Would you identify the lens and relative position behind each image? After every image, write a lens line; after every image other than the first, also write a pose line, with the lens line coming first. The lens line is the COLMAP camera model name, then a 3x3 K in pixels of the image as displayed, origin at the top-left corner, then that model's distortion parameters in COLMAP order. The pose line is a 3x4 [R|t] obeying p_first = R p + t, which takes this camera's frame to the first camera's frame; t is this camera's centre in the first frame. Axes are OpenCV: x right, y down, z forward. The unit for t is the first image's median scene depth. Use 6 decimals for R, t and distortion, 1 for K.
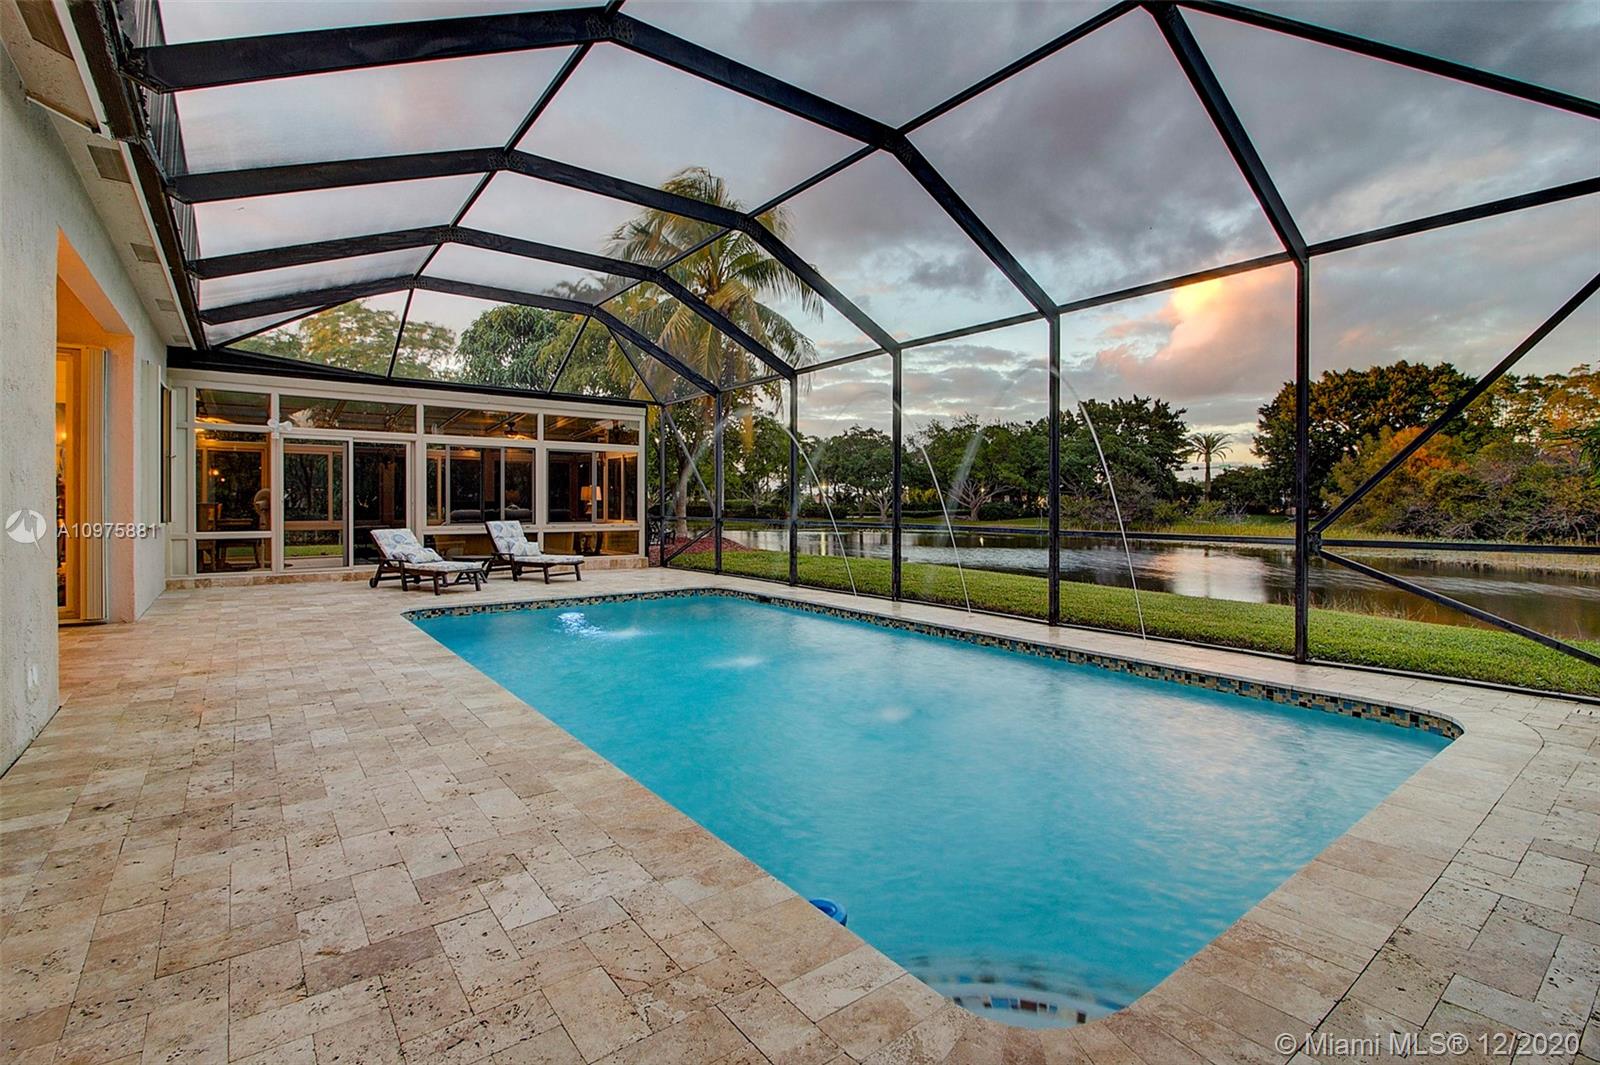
lens RADIAL K [[736.6, 0, 808.9], [0, 736.6, 508.6], [0, 0, 1]] dist [0.003628, -0.014766]
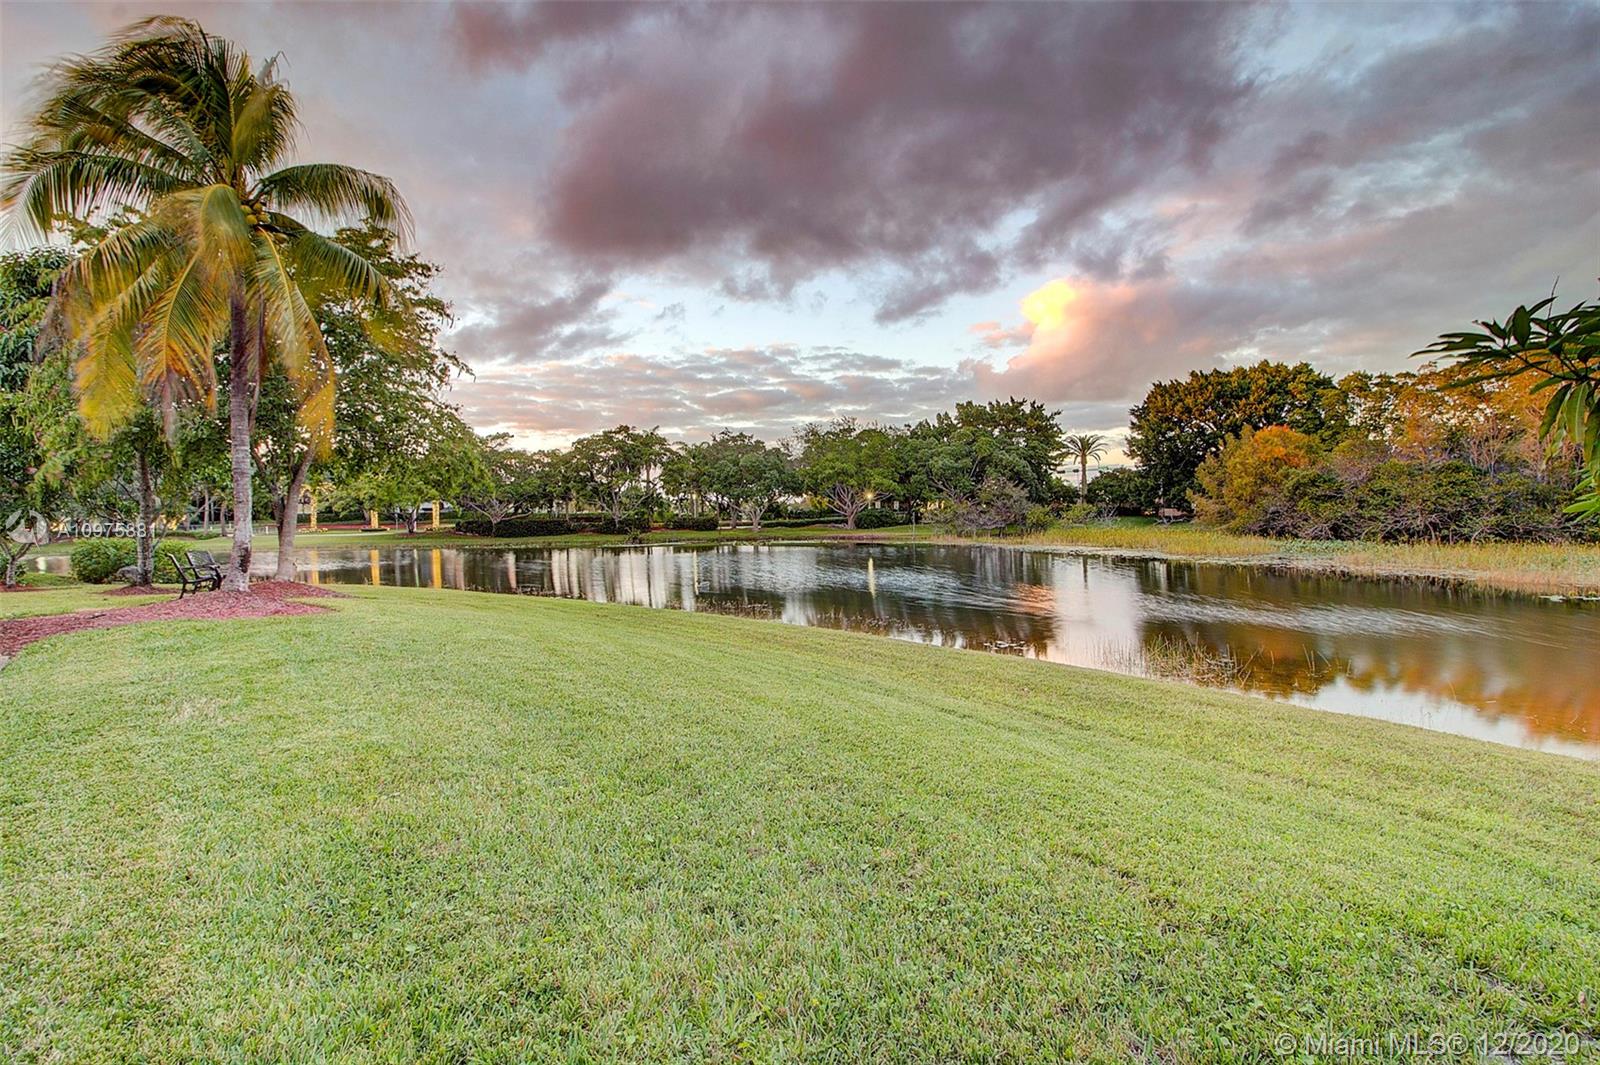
lens RADIAL K [[736.6, 0, 808.9], [0, 736.6, 508.6], [0, 0, 1]] dist [0.003628, -0.014766]
pose [[0.993222, -0.019484, 0.114584, 0.073387], [0.020616, 0.999750, -0.008701, -0.003599], [-0.114386, 0.011004, 0.993375, 0.074242]]
